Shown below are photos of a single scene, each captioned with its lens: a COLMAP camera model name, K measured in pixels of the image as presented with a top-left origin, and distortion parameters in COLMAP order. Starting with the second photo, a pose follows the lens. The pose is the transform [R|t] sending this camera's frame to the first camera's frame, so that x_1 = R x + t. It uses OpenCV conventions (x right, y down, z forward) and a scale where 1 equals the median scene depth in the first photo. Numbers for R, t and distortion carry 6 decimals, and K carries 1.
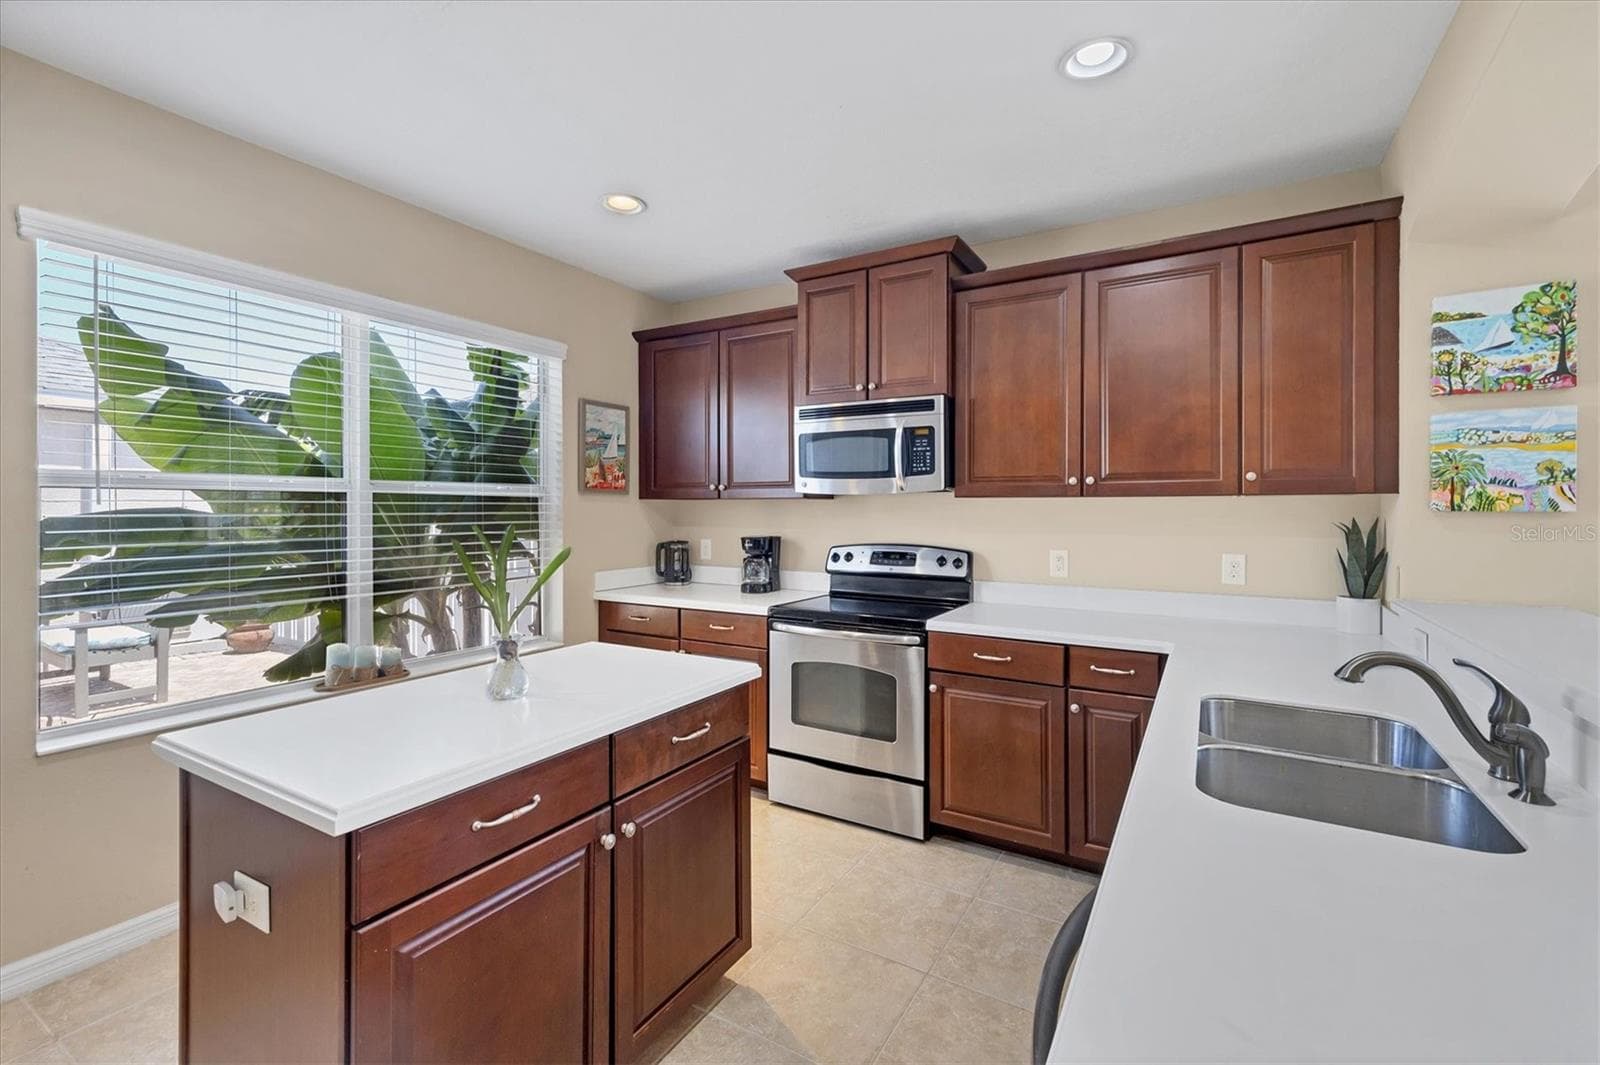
lens RADIAL K [[654.3, 0, 796.3], [0, 654.3, 516.2], [0, 0, 1]] dist [0.001618, 0.000353]
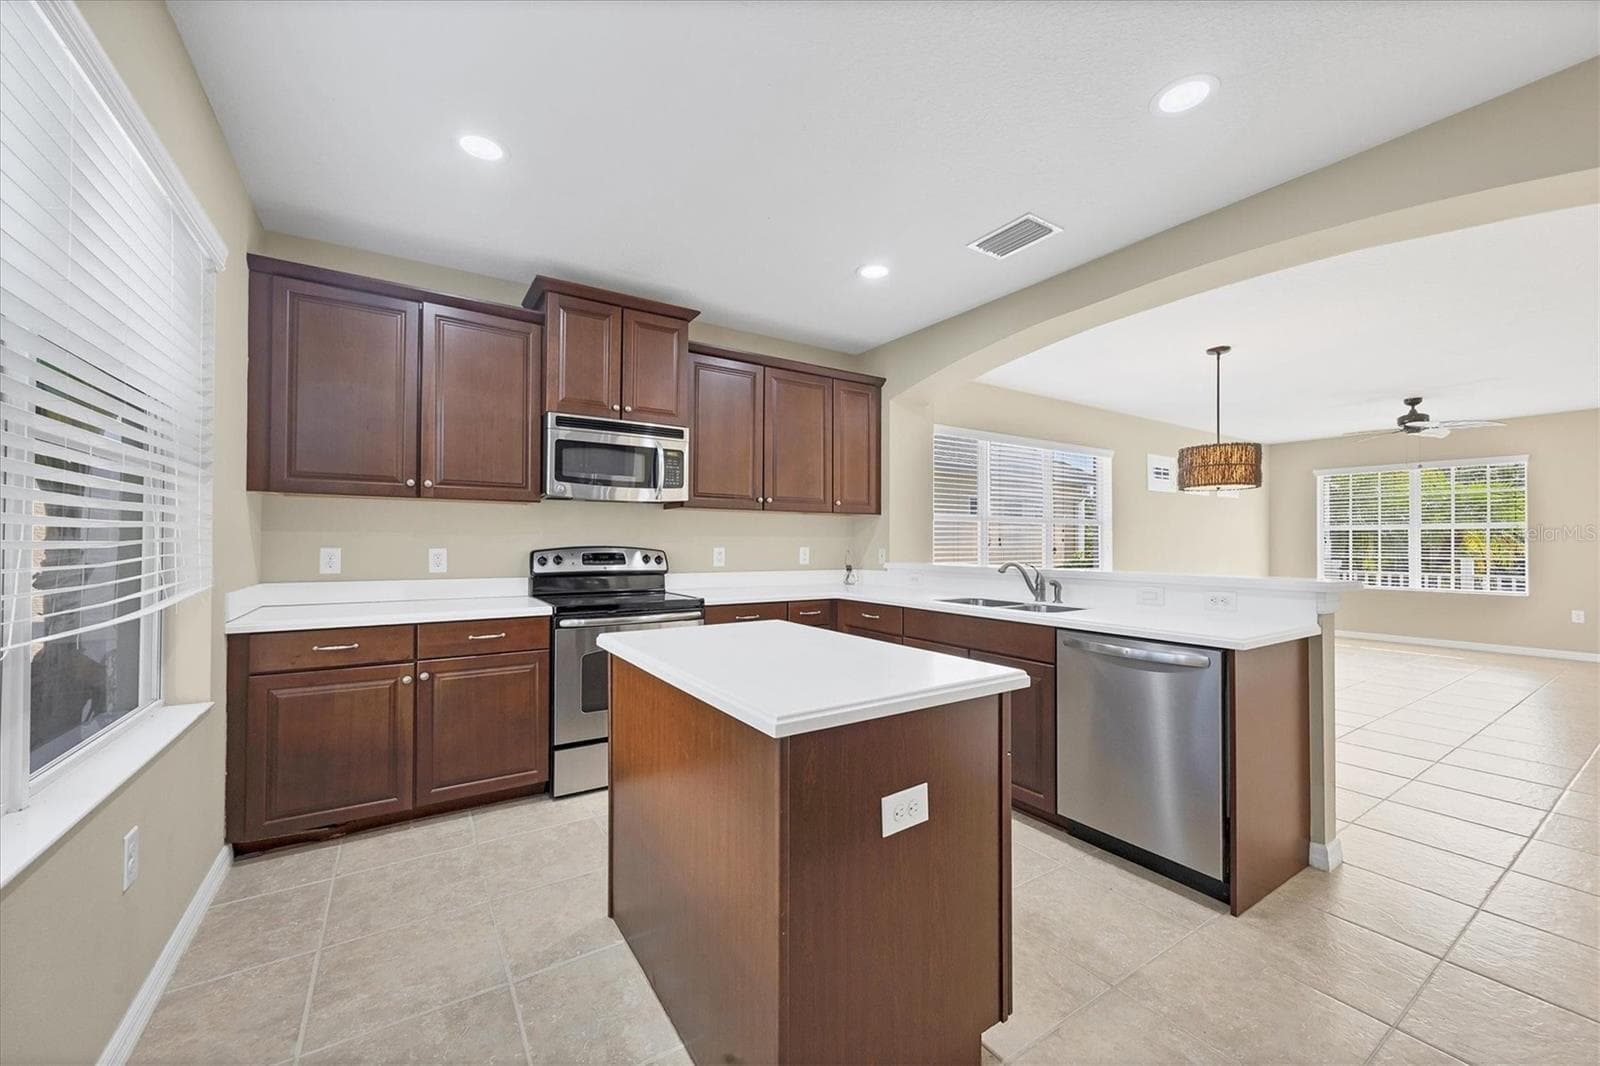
lens RADIAL K [[608.4, 0, 798.3], [0, 608.4, 534.6], [0, 0, 1]] dist [0.000953, 0.000075]
pose [[0.461570, 0.011723, 0.887026, -0.693945], [0.002908, 0.999887, -0.014728, 0.042447], [-0.887099, 0.009378, 0.461484, 0.225854]]
